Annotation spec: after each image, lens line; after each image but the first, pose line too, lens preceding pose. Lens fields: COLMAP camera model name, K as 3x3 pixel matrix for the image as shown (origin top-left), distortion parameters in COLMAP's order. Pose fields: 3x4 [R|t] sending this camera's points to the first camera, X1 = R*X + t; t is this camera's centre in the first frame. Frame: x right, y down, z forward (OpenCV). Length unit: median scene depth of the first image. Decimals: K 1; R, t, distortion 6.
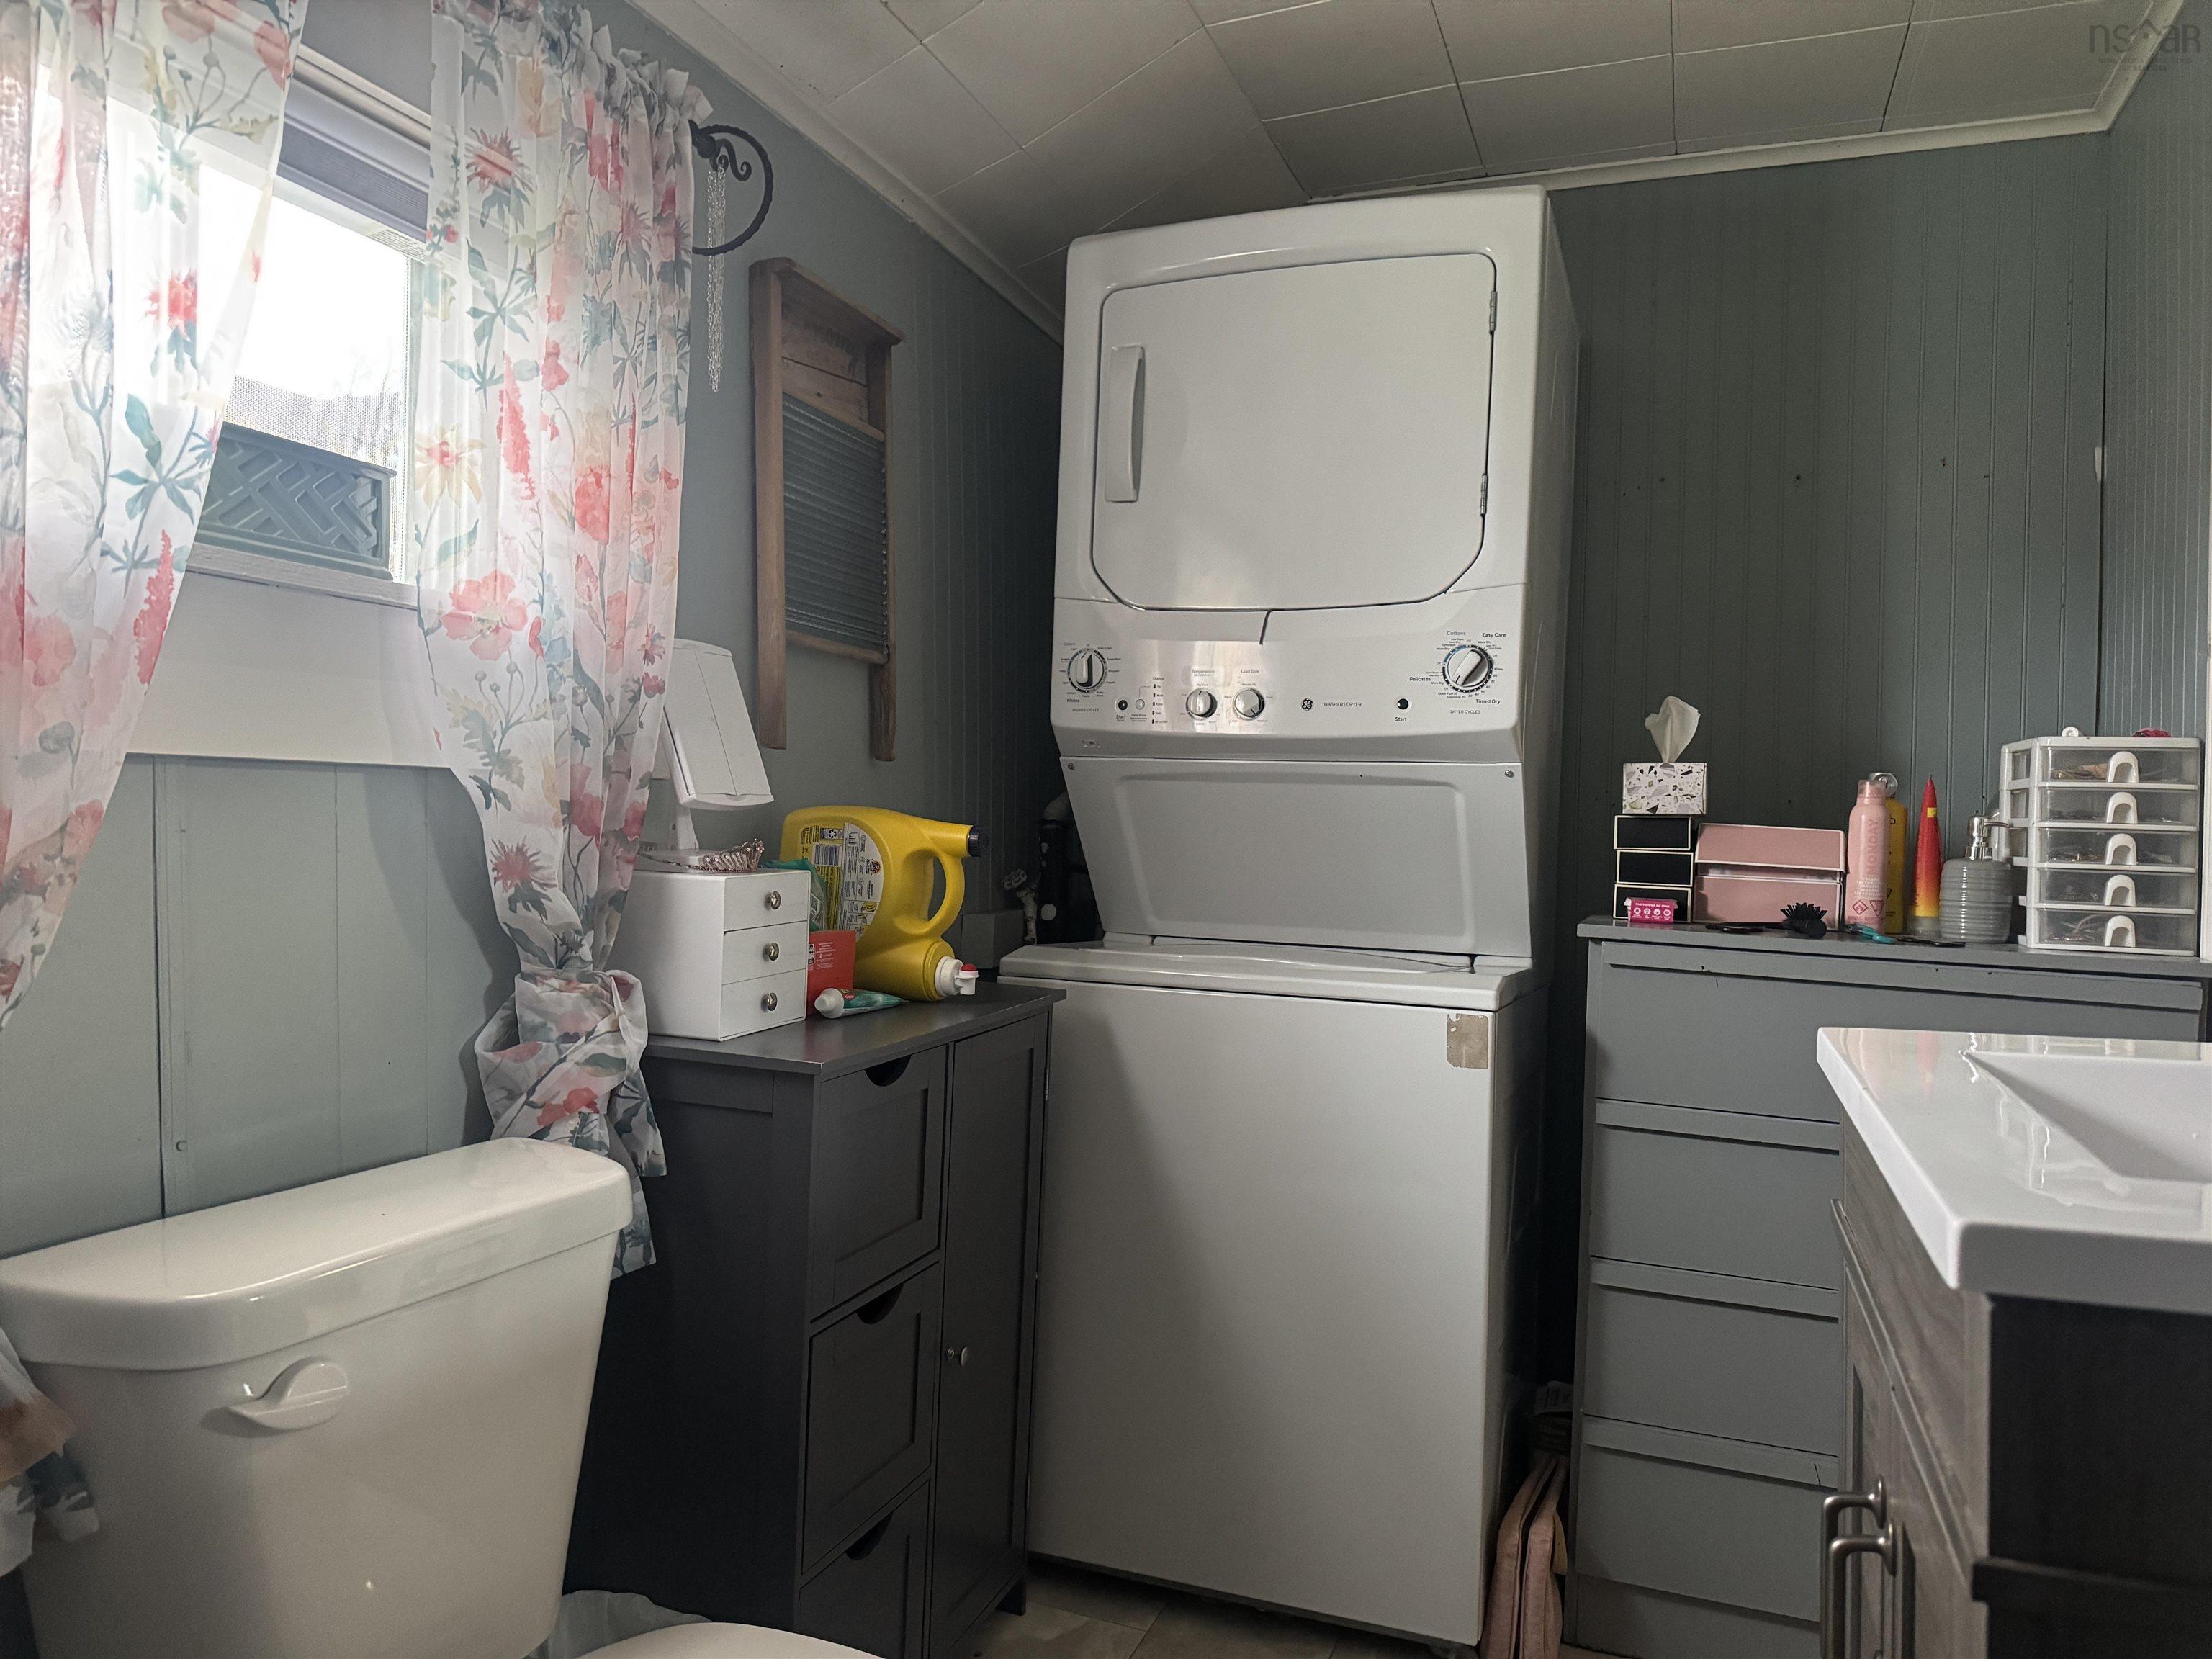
lens RADIAL K [[1528.8, 0, 1116.4], [0, 1528.8, 811.5], [0, 0, 1]] dist [0.052372, -0.051523]
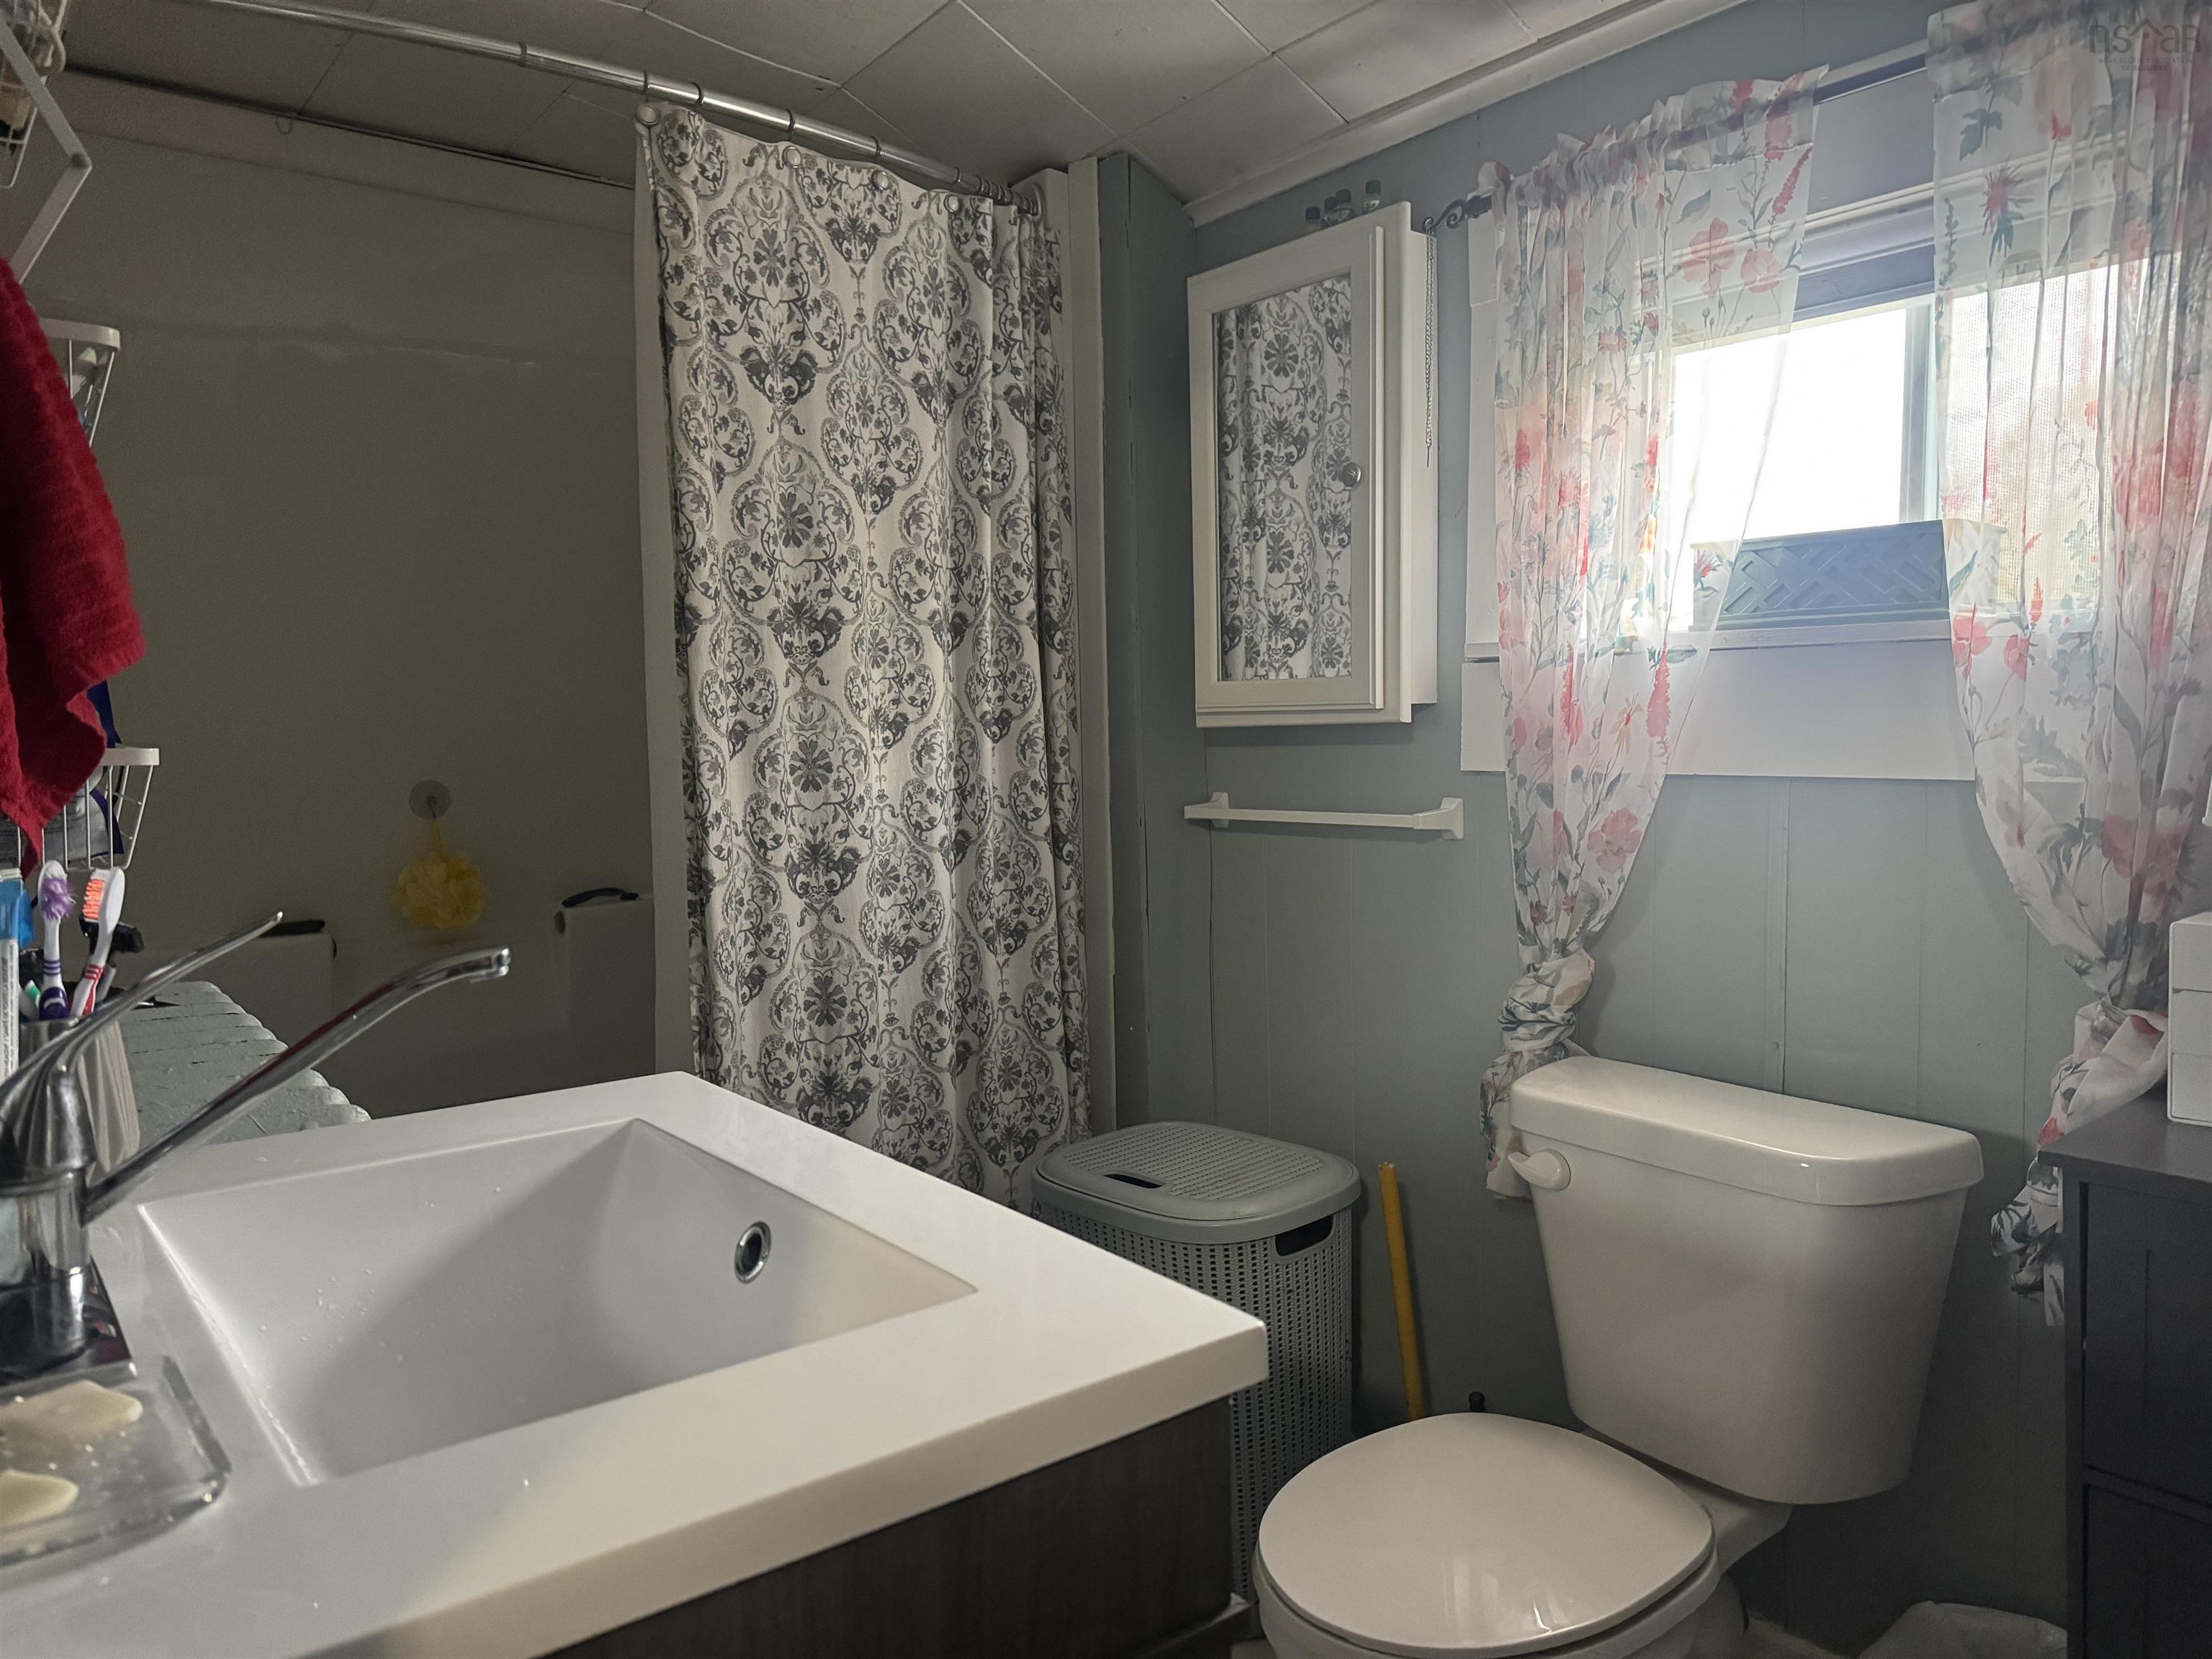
lens RADIAL K [[1544.8, 0, 1106.0], [0, 1544.8, 829.5], [0, 0, 1]] dist [0.010227, -0.008136]
pose [[-0.523731, 0.048093, -0.850525, 0.839993], [-0.008024, 0.998082, 0.061378, -0.059577], [0.851846, 0.038970, -0.522340, 1.073804]]
